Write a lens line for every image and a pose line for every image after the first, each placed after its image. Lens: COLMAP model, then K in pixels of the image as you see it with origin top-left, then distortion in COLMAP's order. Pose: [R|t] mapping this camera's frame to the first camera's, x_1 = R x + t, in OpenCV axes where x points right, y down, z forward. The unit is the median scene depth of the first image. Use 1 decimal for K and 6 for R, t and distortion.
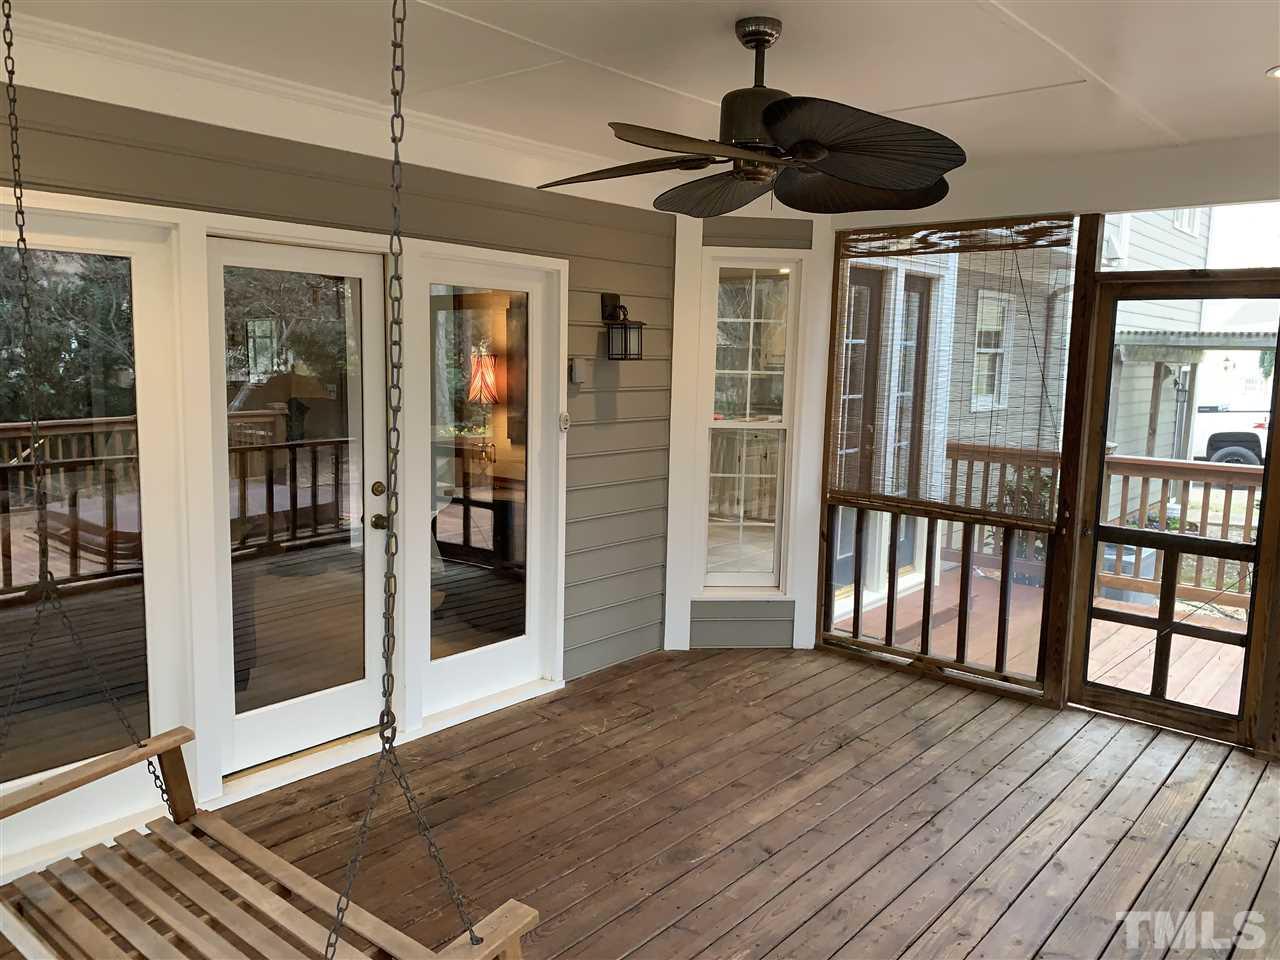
lens RADIAL K [[984.7, 0, 642.1], [0, 984.7, 477.6], [0, 0, 1]] dist [0.042429, -0.039660]
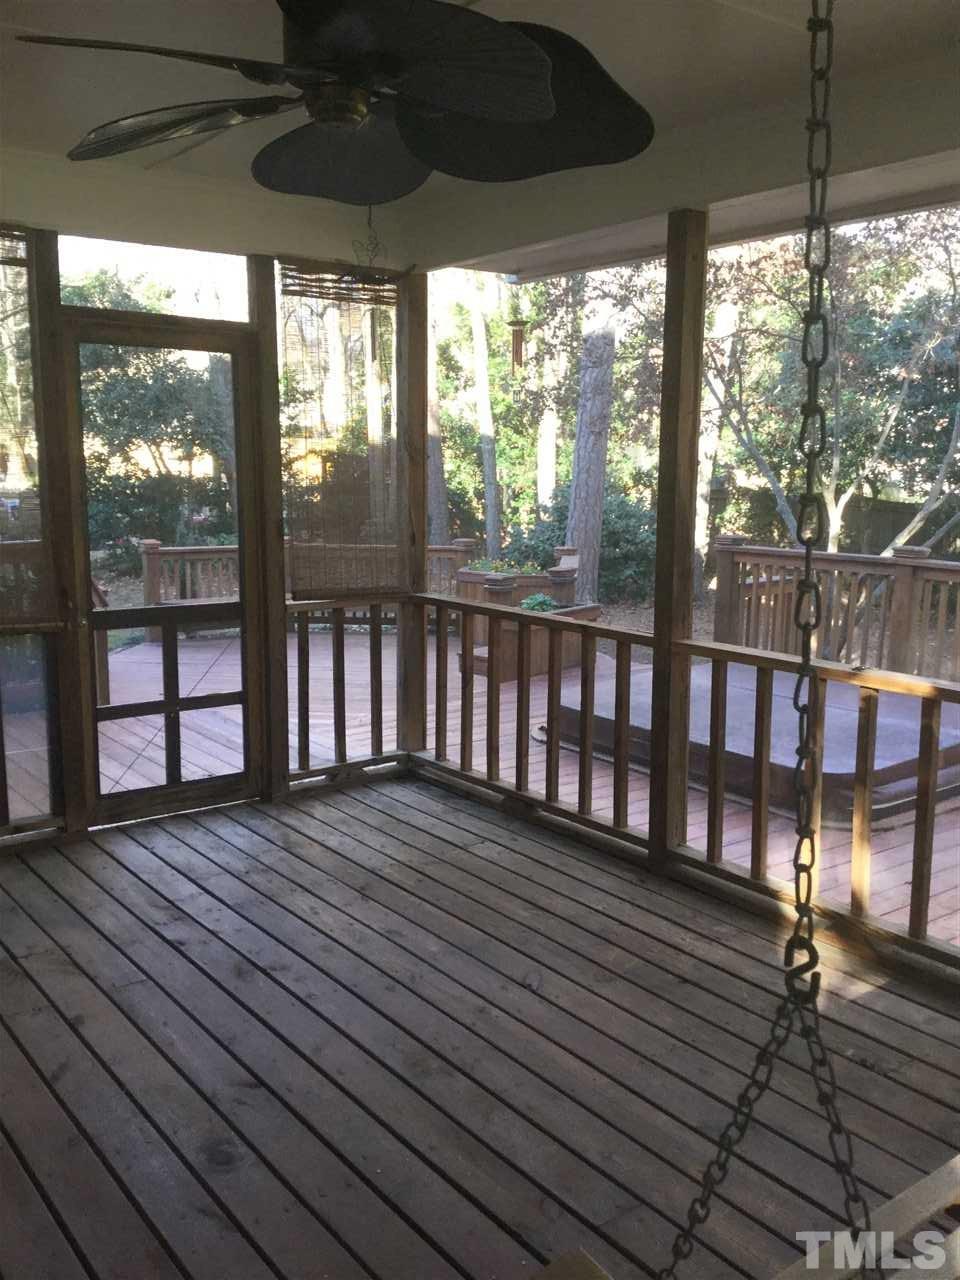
lens RADIAL K [[1147.8, 0, 482.5], [0, 1147.8, 640.5], [0, 0, 1]] dist [0.057949, -0.054674]
pose [[0.213039, -0.163367, 0.963289, -0.459537], [0.126177, 0.982266, 0.138681, -0.024144], [-0.968862, 0.092001, 0.229874, 0.488714]]
